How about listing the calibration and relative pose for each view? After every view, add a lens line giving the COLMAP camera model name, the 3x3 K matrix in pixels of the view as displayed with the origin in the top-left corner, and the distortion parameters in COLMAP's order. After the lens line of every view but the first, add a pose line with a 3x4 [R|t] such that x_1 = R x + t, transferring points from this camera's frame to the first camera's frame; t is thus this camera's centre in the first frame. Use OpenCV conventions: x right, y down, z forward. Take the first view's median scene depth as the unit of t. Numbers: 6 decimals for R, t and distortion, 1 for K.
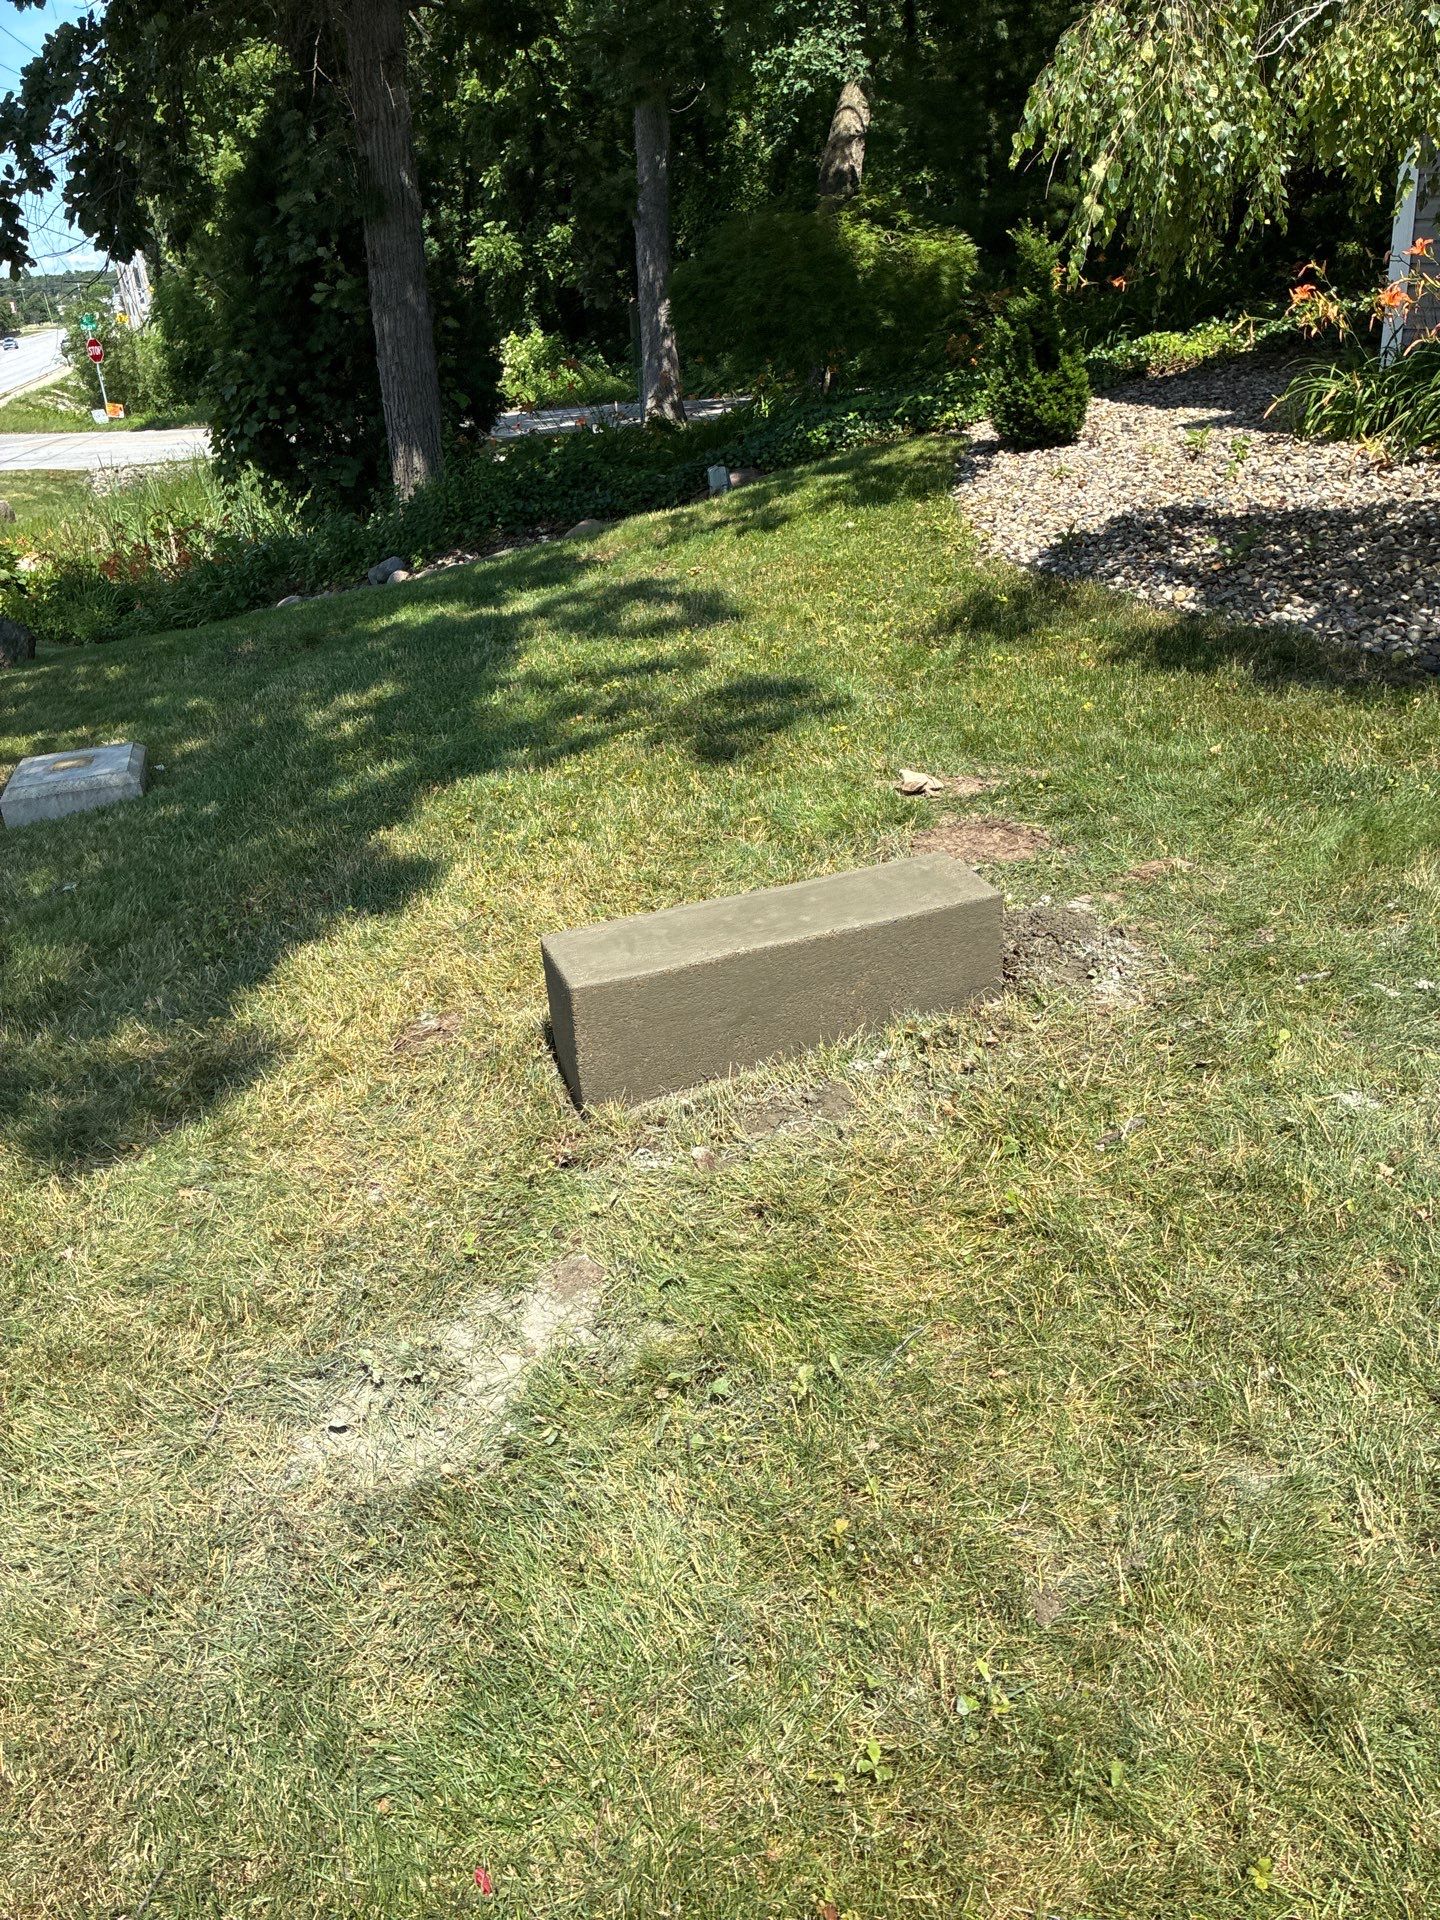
lens RADIAL K [[1466.9, 0, 720.0], [0, 1466.9, 960.0], [0, 0, 1]] dist [-0.022354, -0.000710]
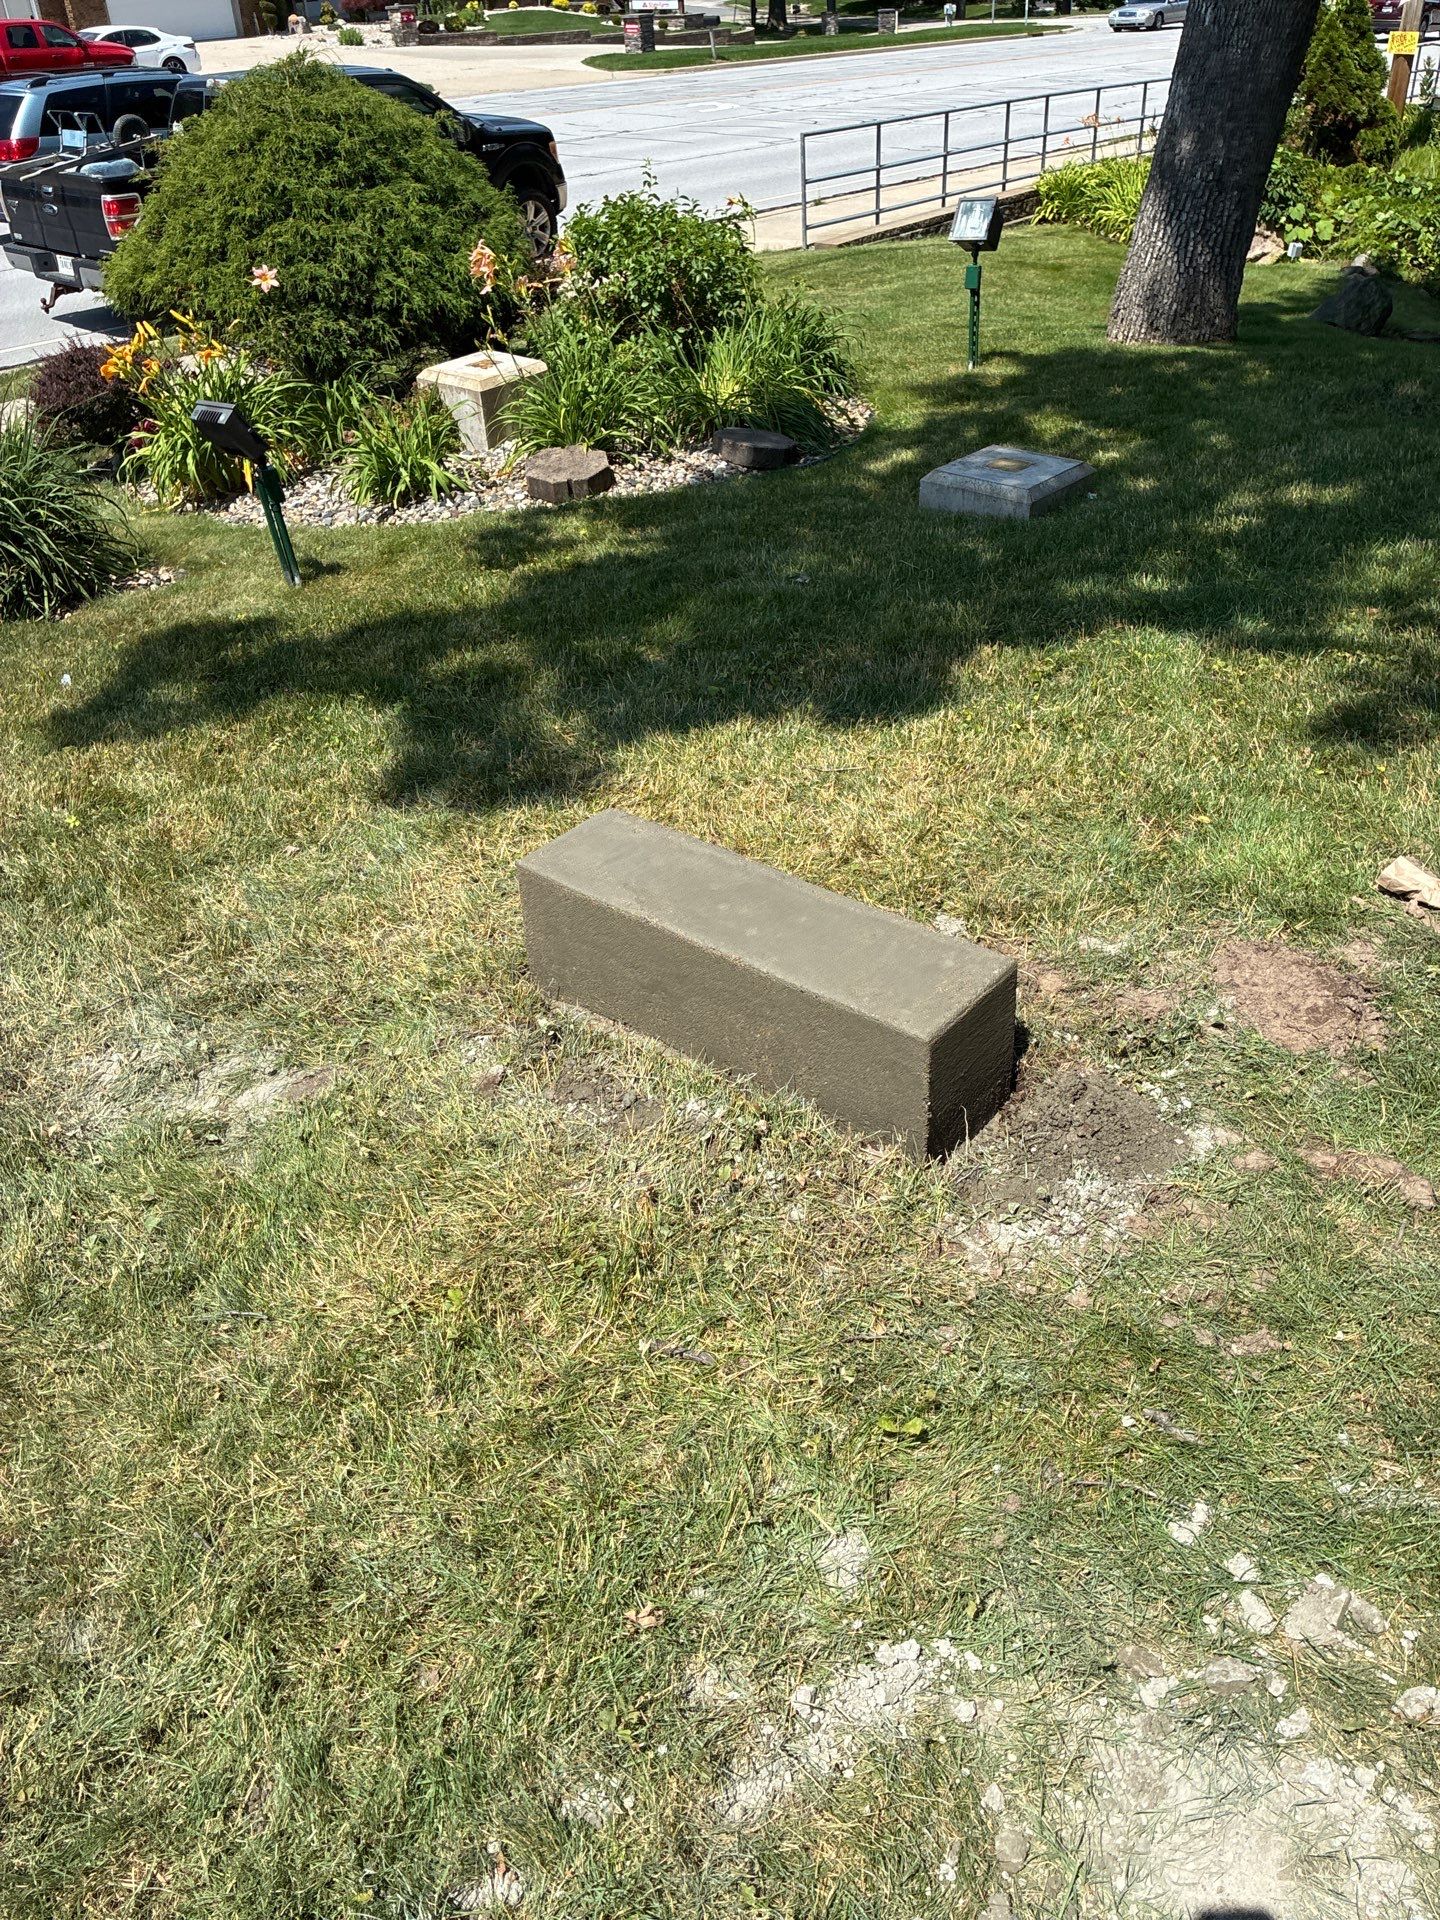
lens RADIAL K [[1466.9, 0, 720.0], [0, 1466.9, 960.0], [0, 0, 1]] dist [-0.022354, -0.000710]
pose [[0.519903, 0.532492, -0.667947, 0.413681], [-0.363222, 0.845529, 0.391344, -0.225175], [0.773156, 0.039152, 0.633006, 0.295272]]
